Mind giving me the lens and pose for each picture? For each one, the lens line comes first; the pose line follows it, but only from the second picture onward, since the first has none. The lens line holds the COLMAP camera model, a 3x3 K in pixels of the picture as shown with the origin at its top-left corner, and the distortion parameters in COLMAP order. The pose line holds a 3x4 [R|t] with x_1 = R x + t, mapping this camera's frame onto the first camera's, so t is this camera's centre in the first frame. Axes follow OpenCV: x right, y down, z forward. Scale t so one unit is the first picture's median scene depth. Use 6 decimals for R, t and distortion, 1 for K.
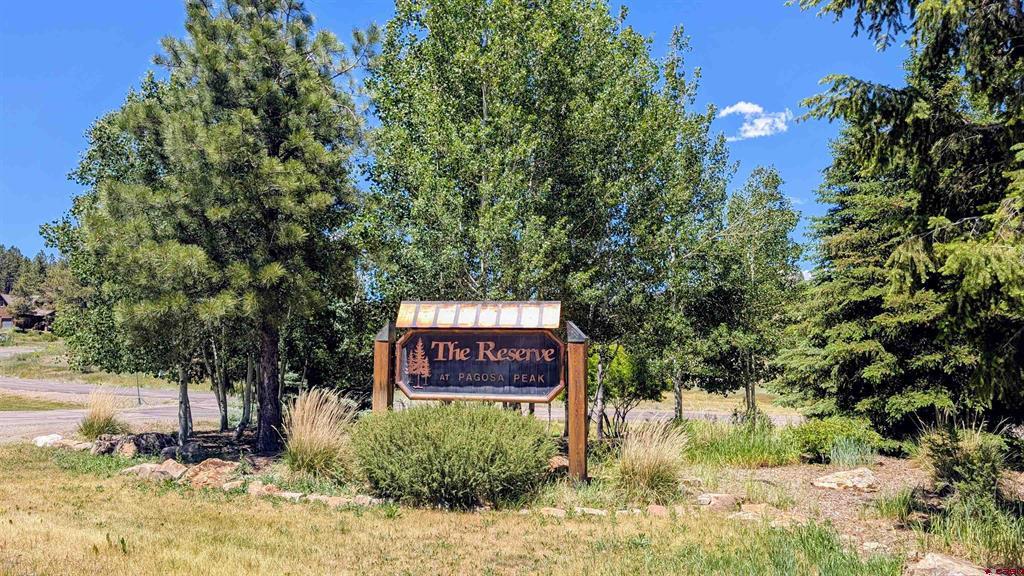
lens RADIAL K [[711.0, 0, 512.0], [0, 711.0, 288.0], [0, 0, 1]] dist [0.005132, -0.001500]
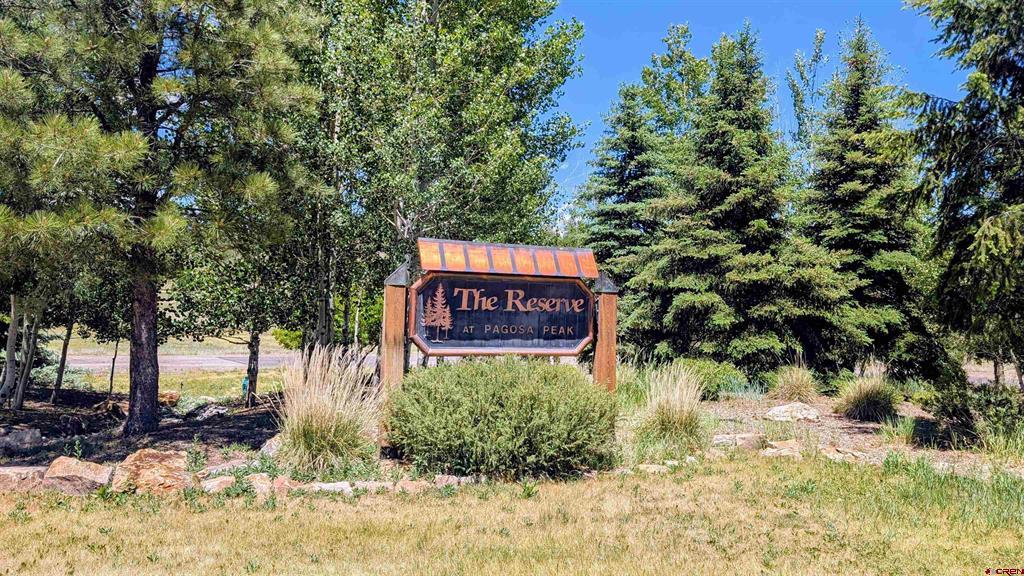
lens RADIAL K [[711.0, 0, 512.0], [0, 711.0, 288.0], [0, 0, 1]] dist [0.005132, -0.001500]
pose [[0.837067, 0.023031, 0.546616, -0.526260], [-0.069991, 0.995412, 0.065241, 0.015318], [-0.542605, -0.092869, 0.834838, 0.256695]]
